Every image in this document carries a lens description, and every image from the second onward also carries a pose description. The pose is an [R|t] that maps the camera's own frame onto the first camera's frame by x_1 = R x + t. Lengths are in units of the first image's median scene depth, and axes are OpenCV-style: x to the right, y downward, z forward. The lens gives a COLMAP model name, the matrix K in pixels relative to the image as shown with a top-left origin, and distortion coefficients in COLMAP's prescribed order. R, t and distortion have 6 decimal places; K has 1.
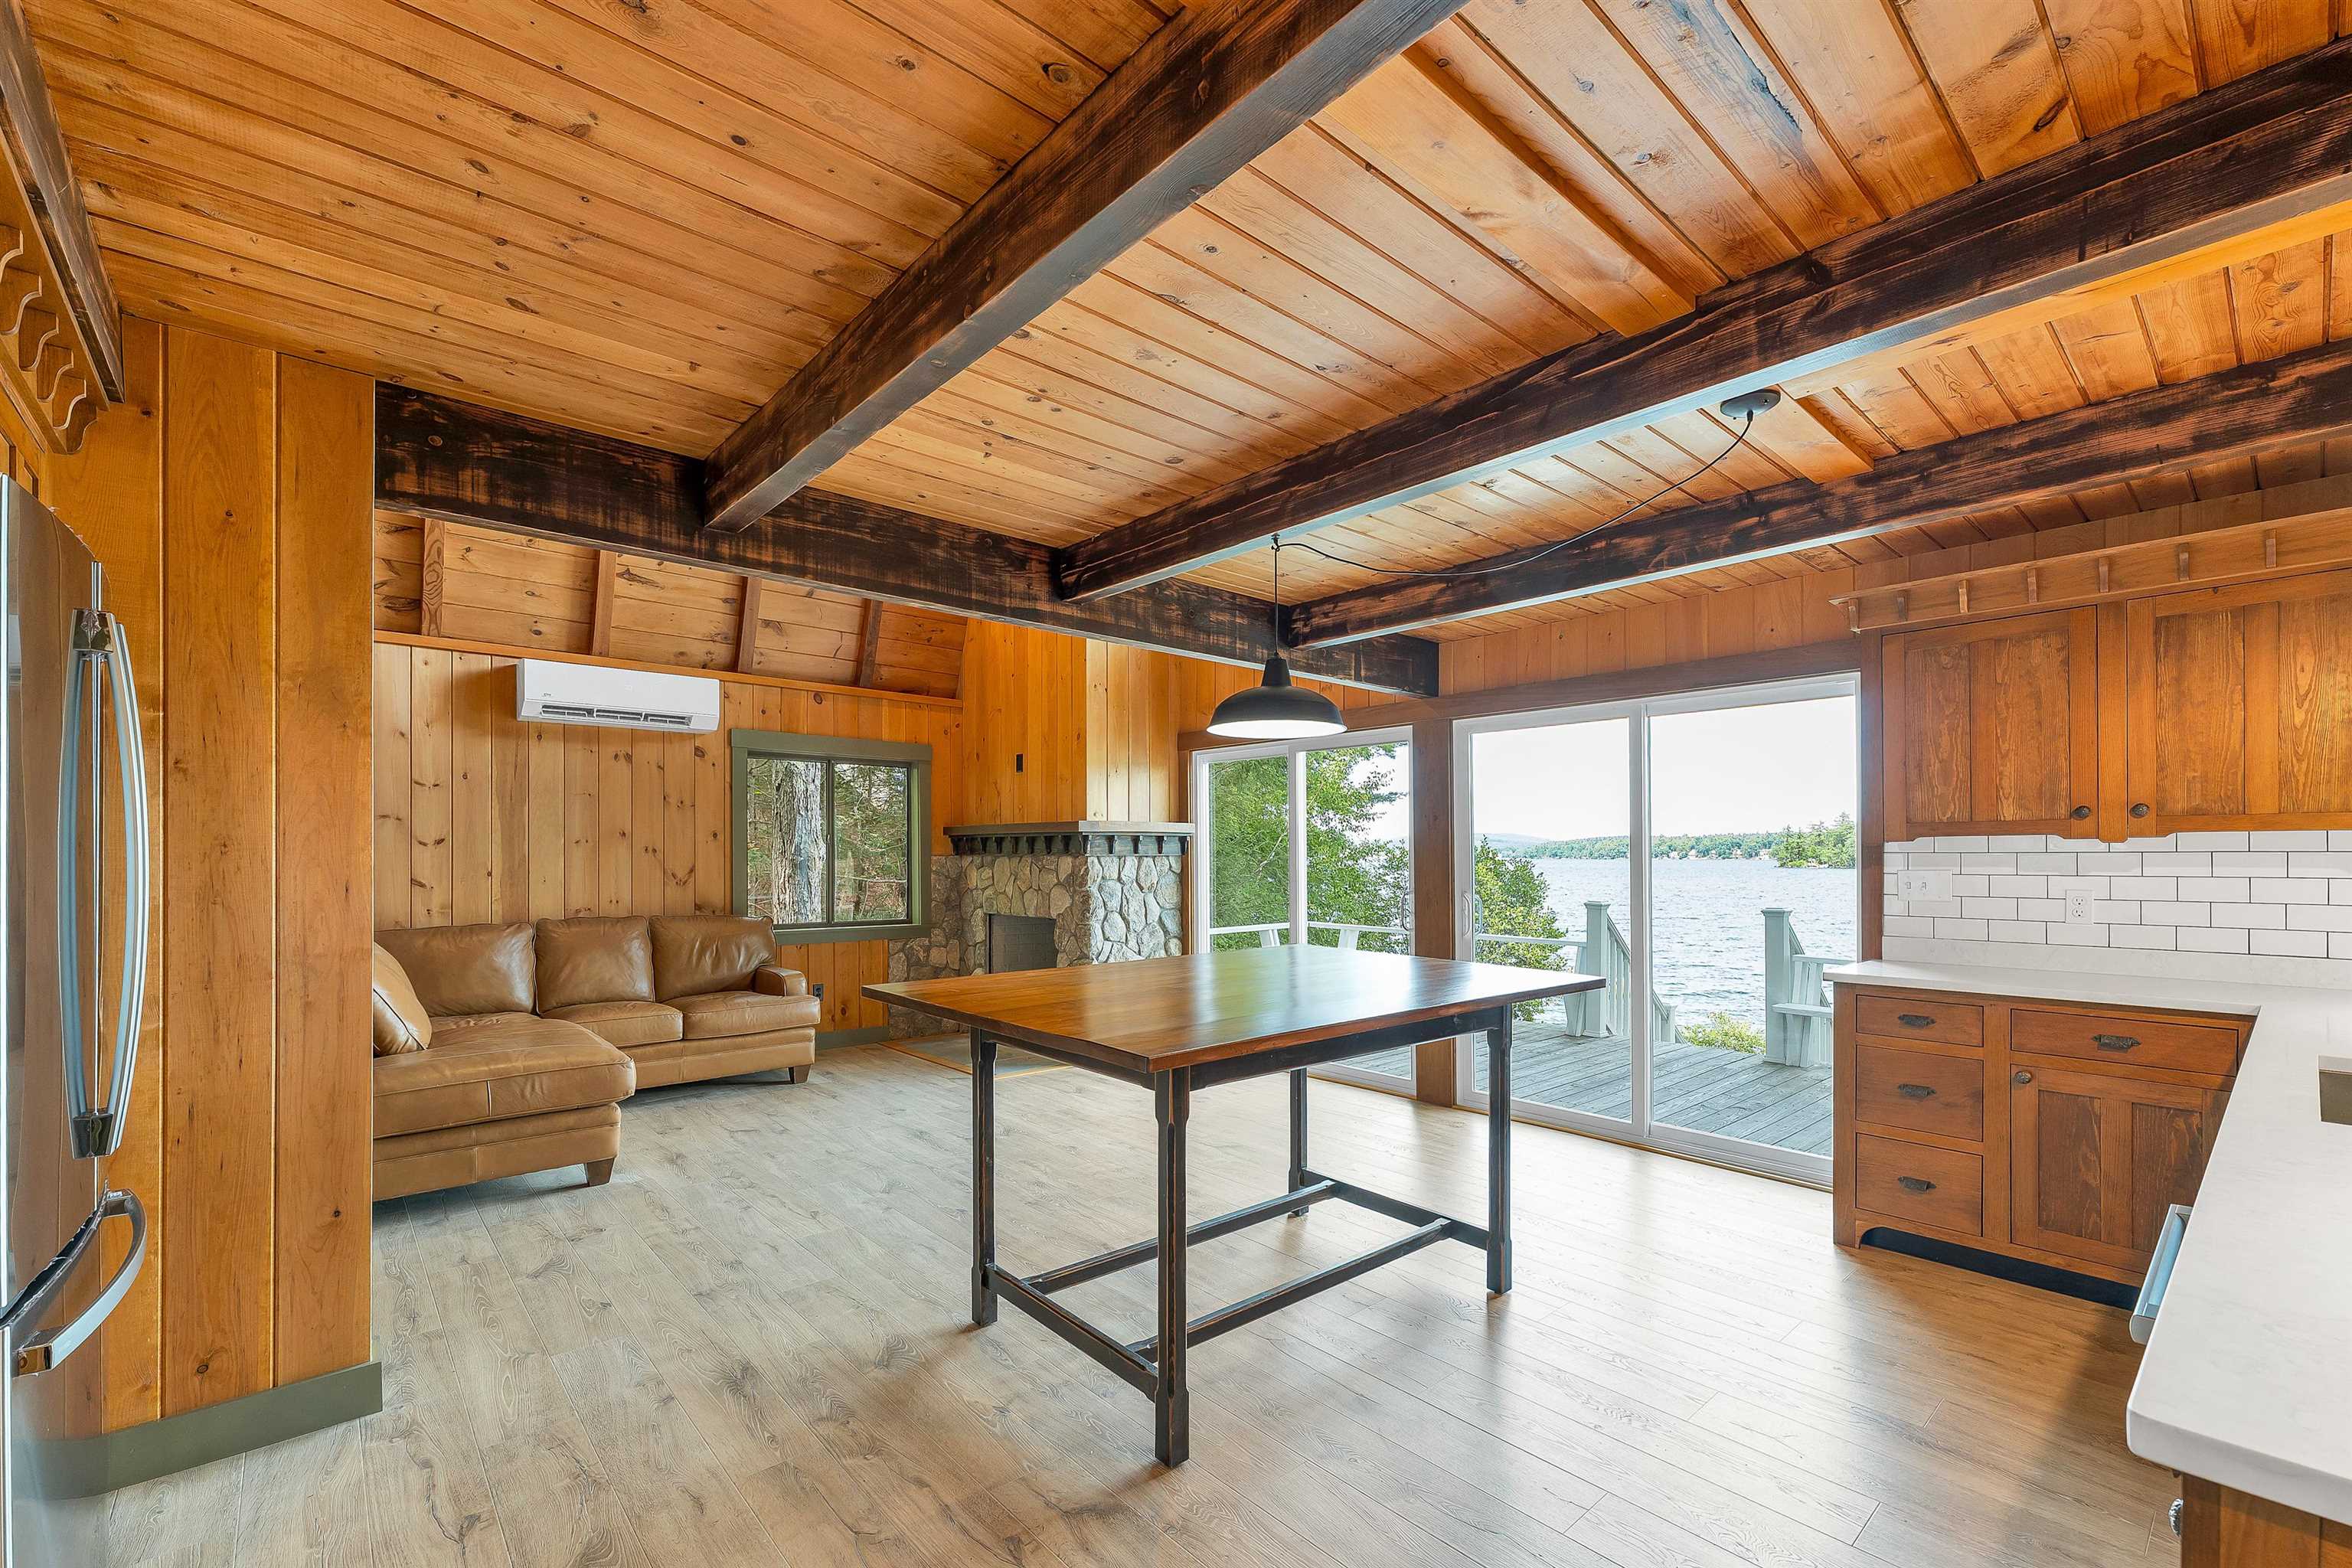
lens RADIAL K [[983.4, 0, 1171.3], [0, 983.4, 848.7], [0, 0, 1]] dist [-0.000009, 0.000046]
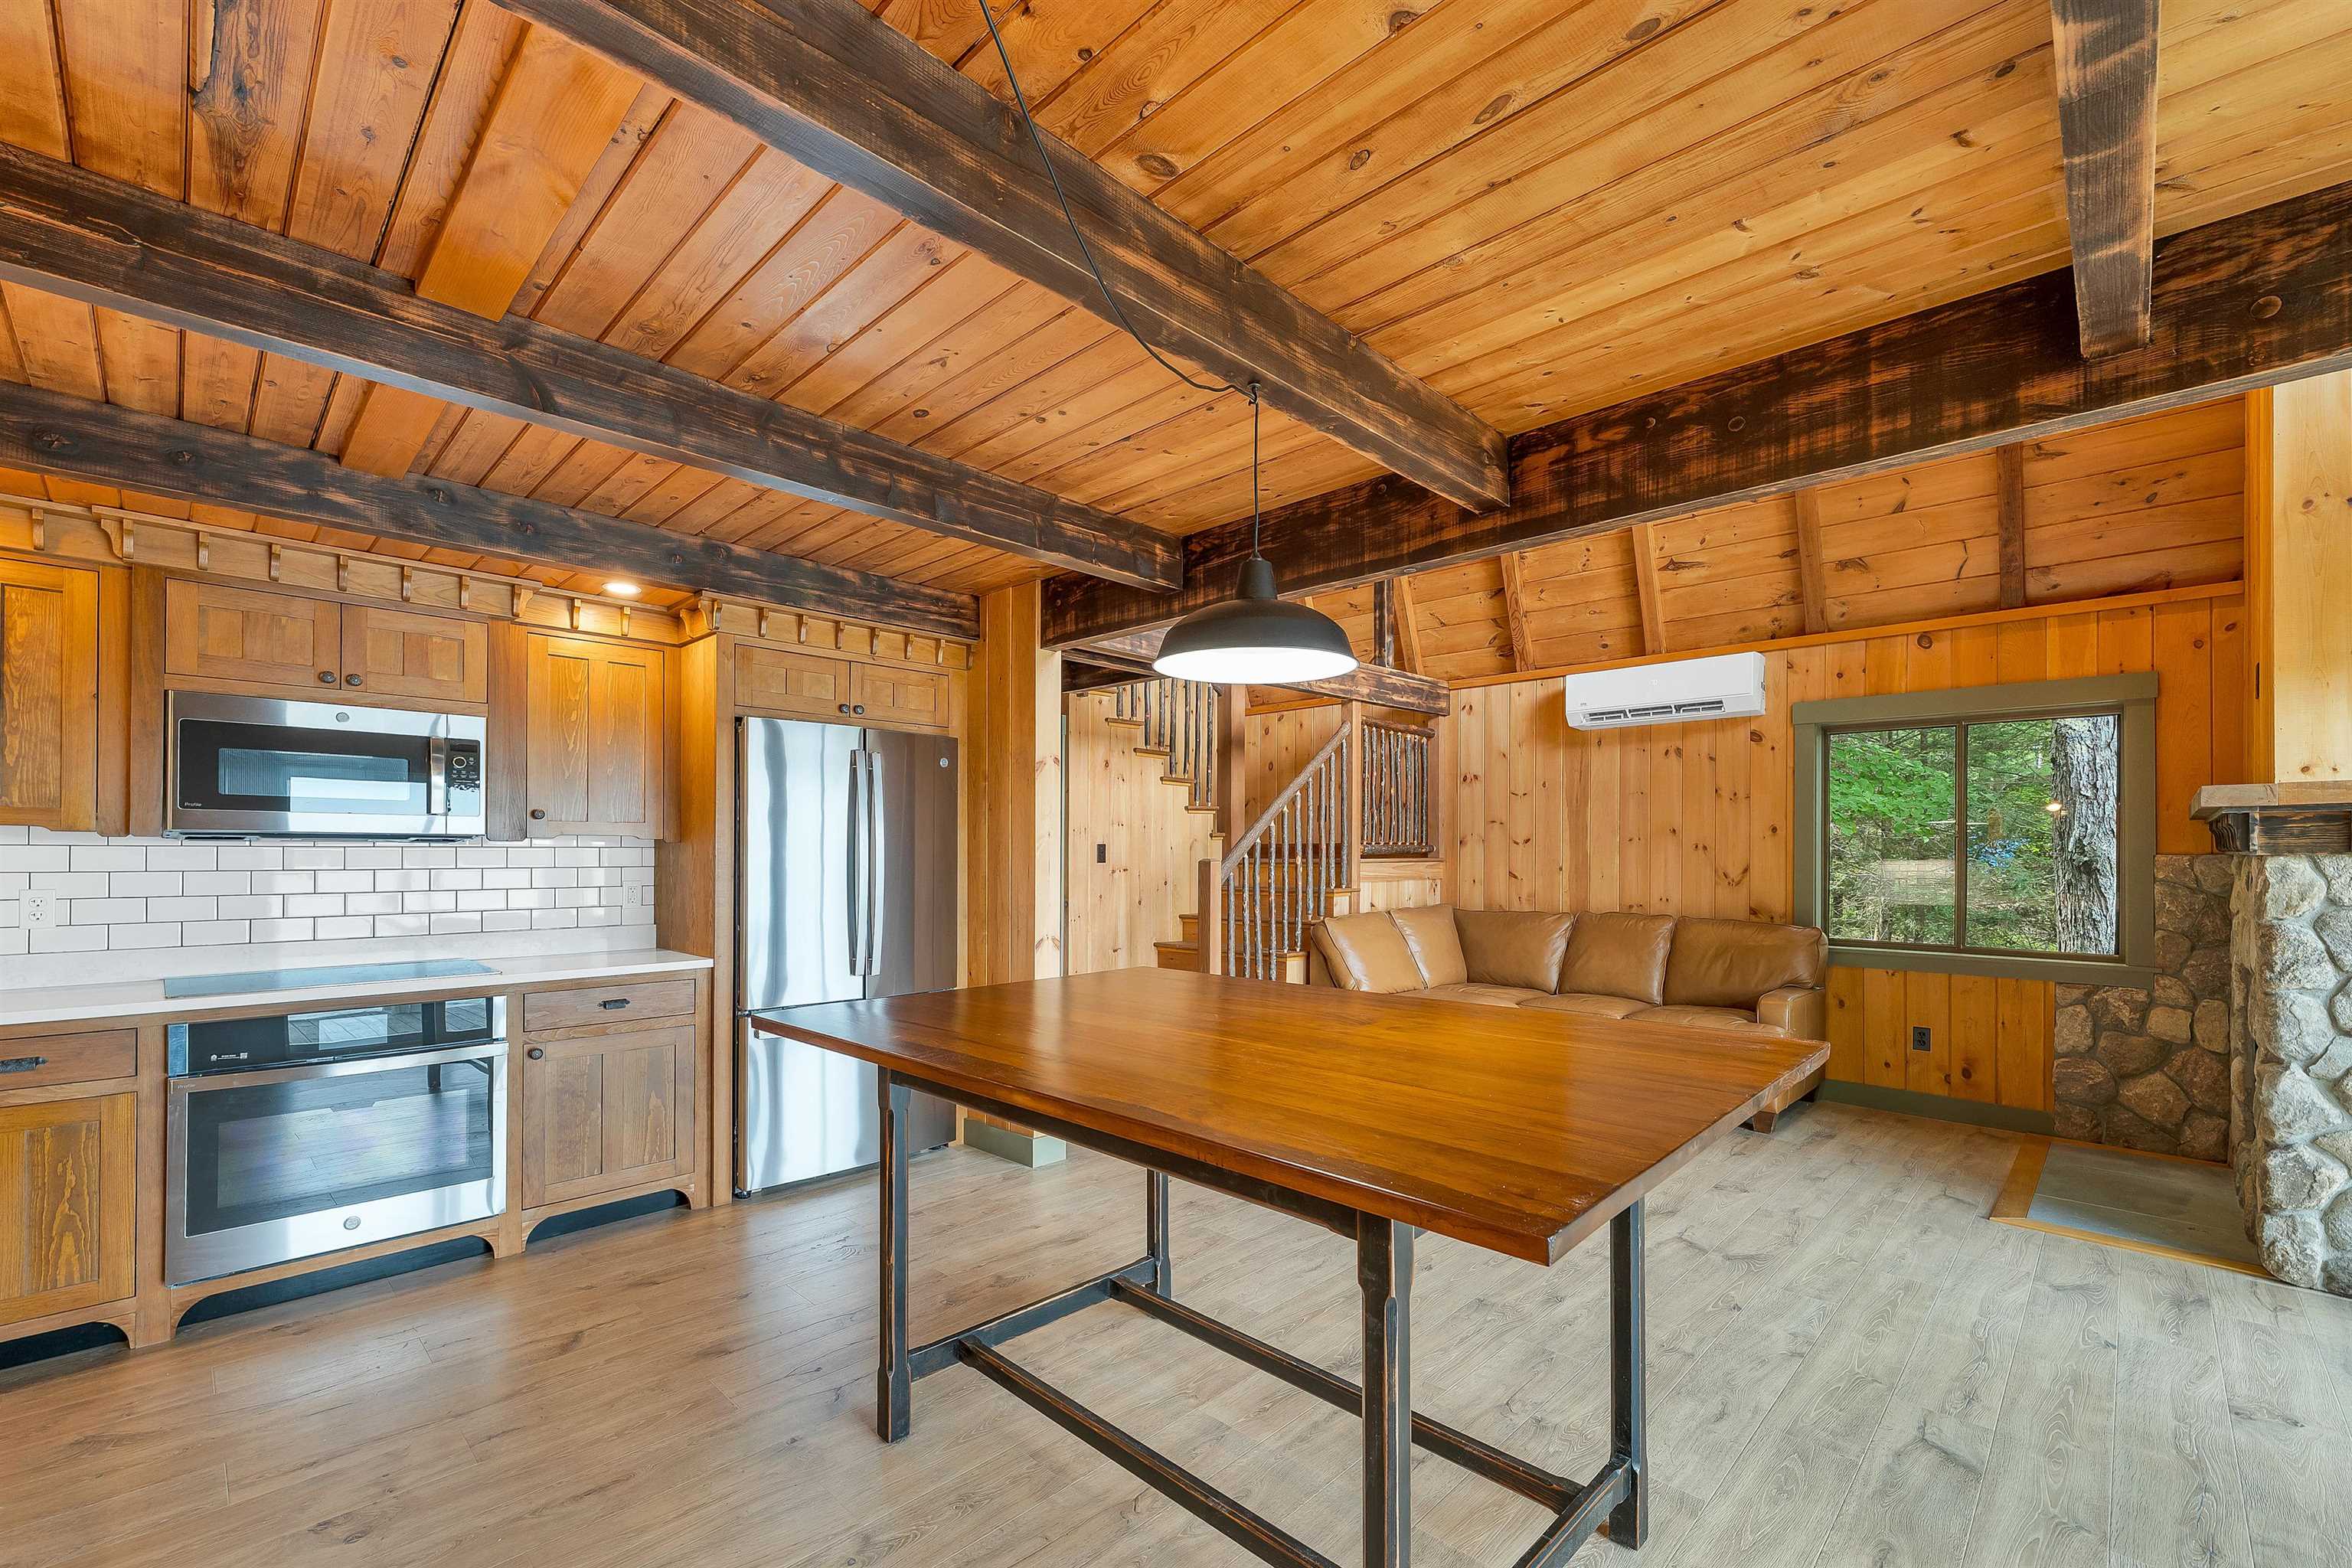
lens RADIAL K [[983.4, 0, 1179.4], [0, 983.4, 845.7], [0, 0, 1]] dist [-0.000009, 0.000046]
pose [[0.084461, -0.005934, -0.996409, 0.365620], [0.003744, 0.999977, -0.005638, 0.003198], [0.996420, -0.003254, 0.084481, 0.418341]]
